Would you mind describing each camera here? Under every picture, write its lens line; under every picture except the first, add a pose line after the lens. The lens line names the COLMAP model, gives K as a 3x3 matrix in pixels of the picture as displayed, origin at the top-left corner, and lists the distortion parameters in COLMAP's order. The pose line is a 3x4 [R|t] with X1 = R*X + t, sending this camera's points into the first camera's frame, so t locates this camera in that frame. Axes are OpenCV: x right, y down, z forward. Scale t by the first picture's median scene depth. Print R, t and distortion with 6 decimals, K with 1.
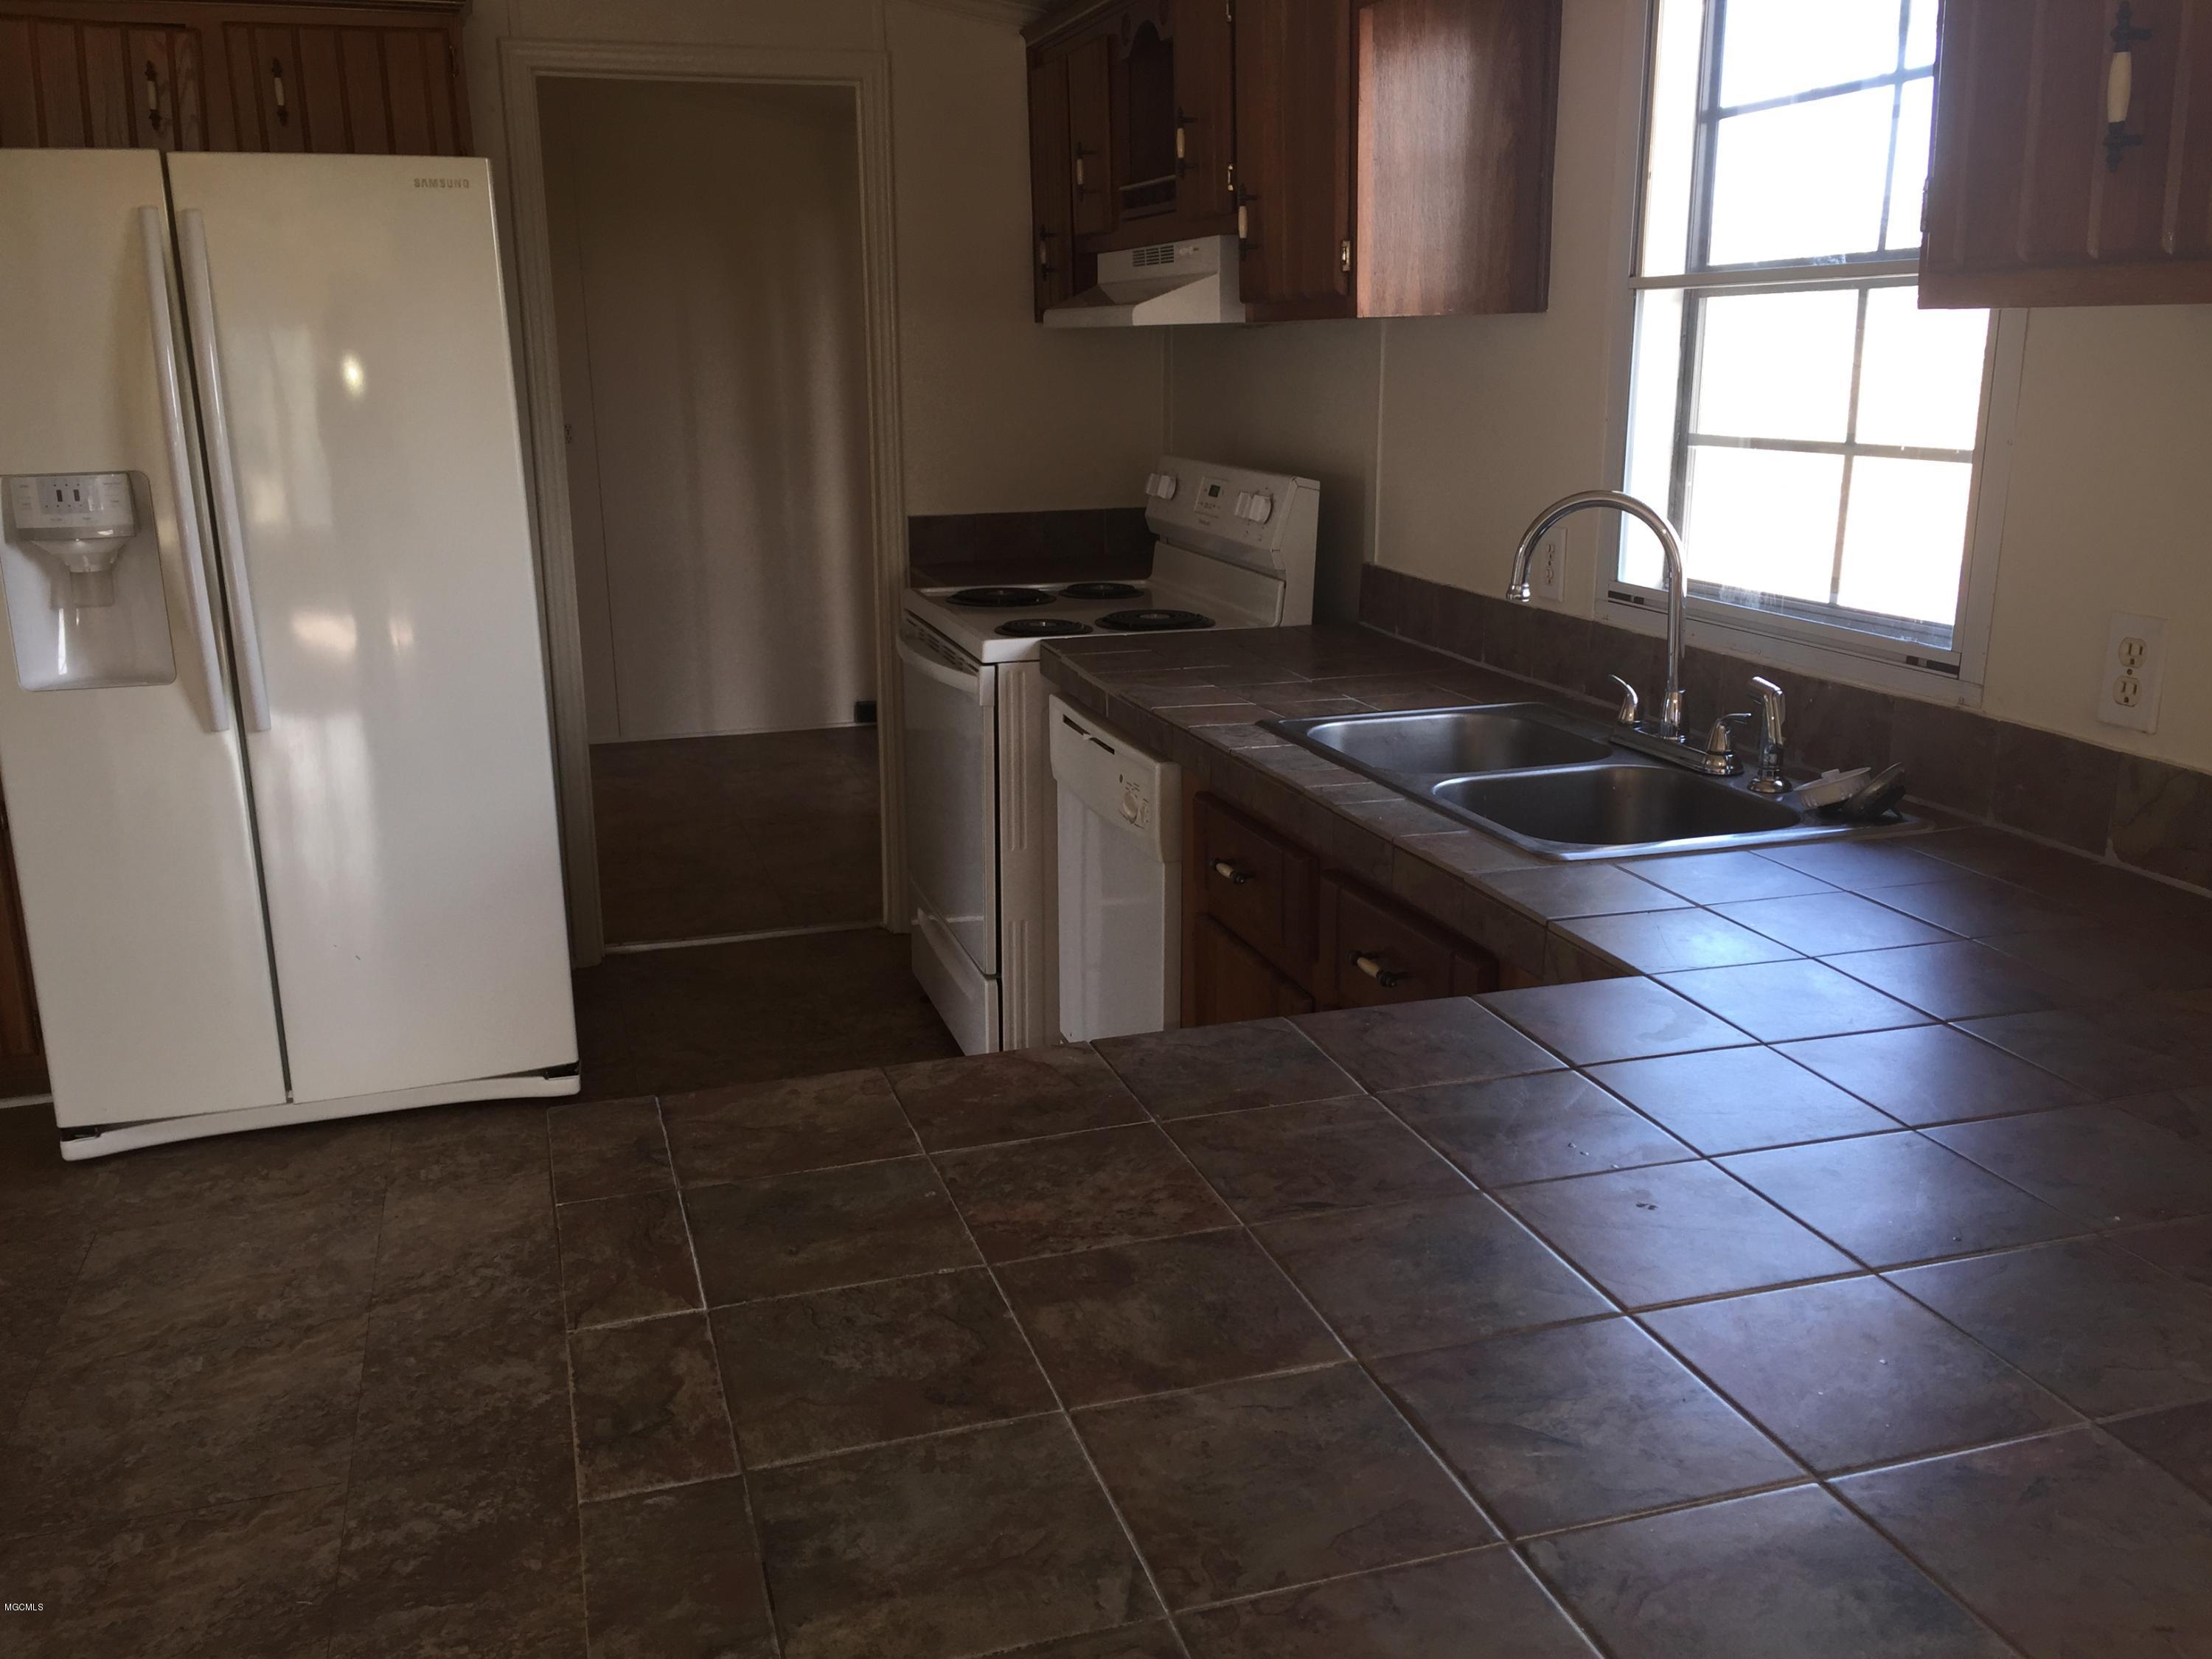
lens RADIAL K [[1914.8, 0, 1119.6], [0, 1914.8, 827.4], [0, 0, 1]] dist [0.057293, -0.010624]
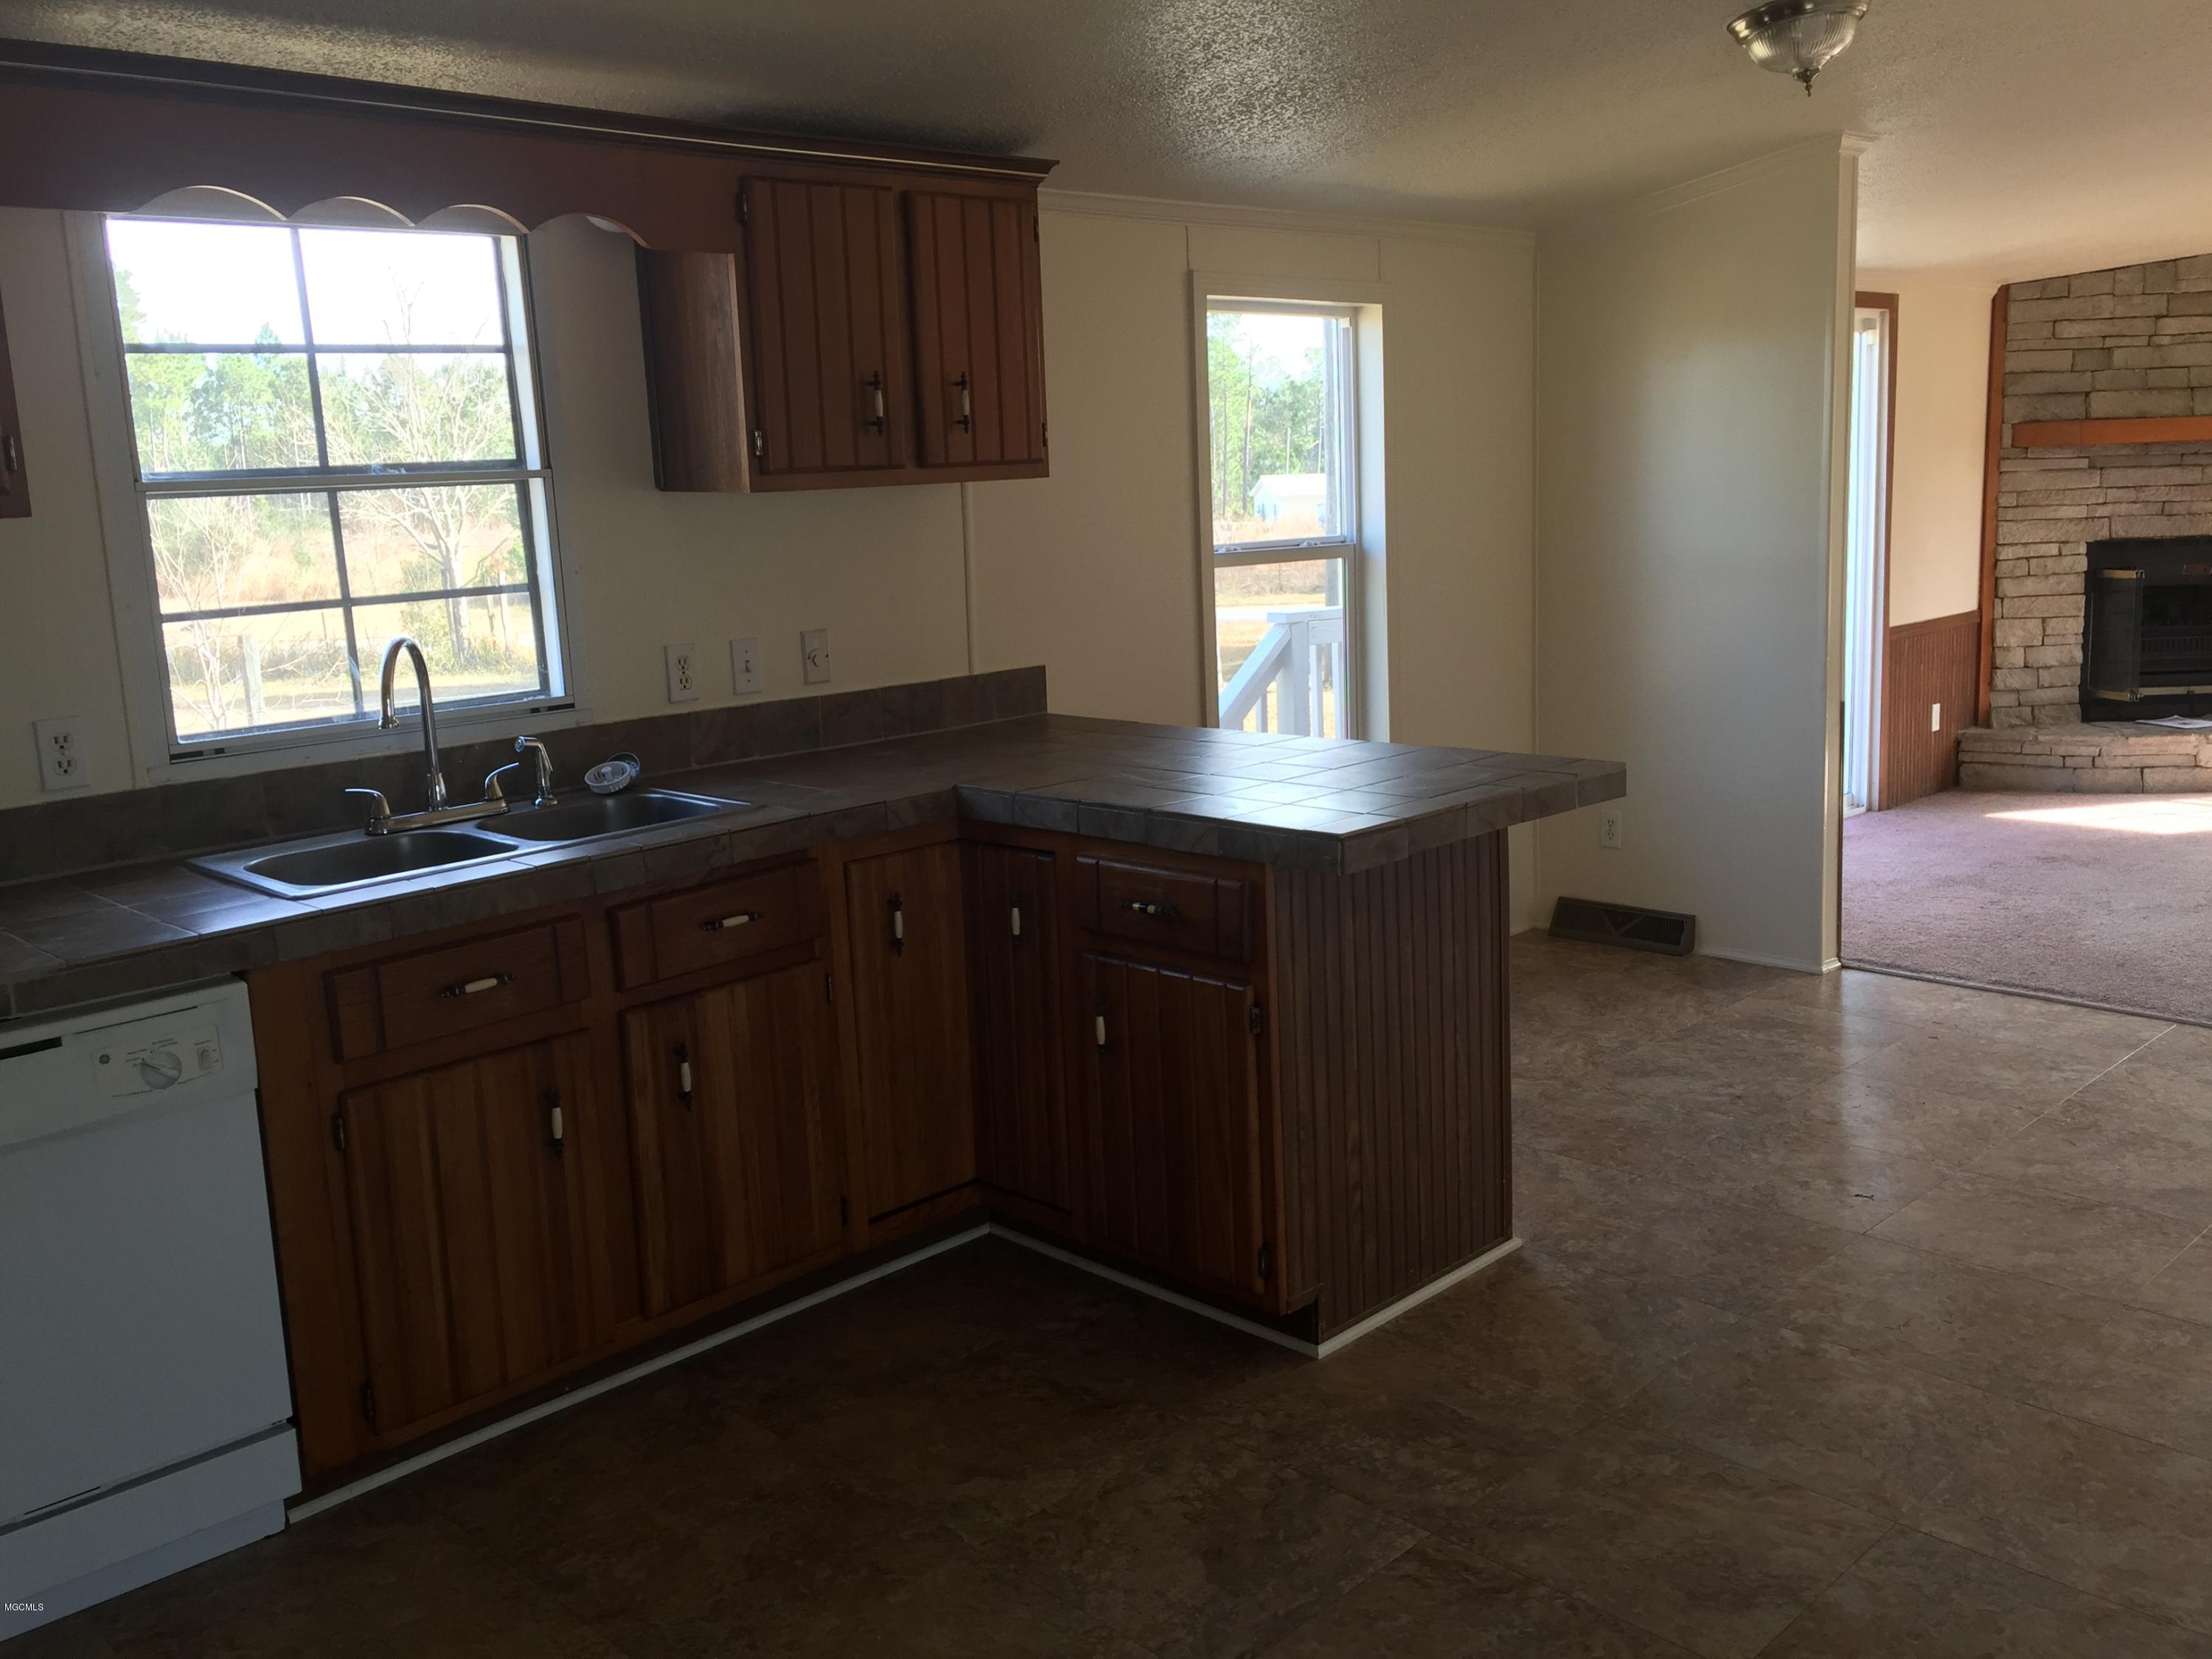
lens RADIAL K [[1914.8, 0, 1105.7], [0, 1914.8, 822.6], [0, 0, 1]] dist [0.057293, -0.010624]
pose [[-0.453937, -0.134238, 0.880864, -1.266115], [0.268121, 0.922189, 0.278707, -0.326718], [-0.849736, 0.362694, -0.382624, 1.264525]]
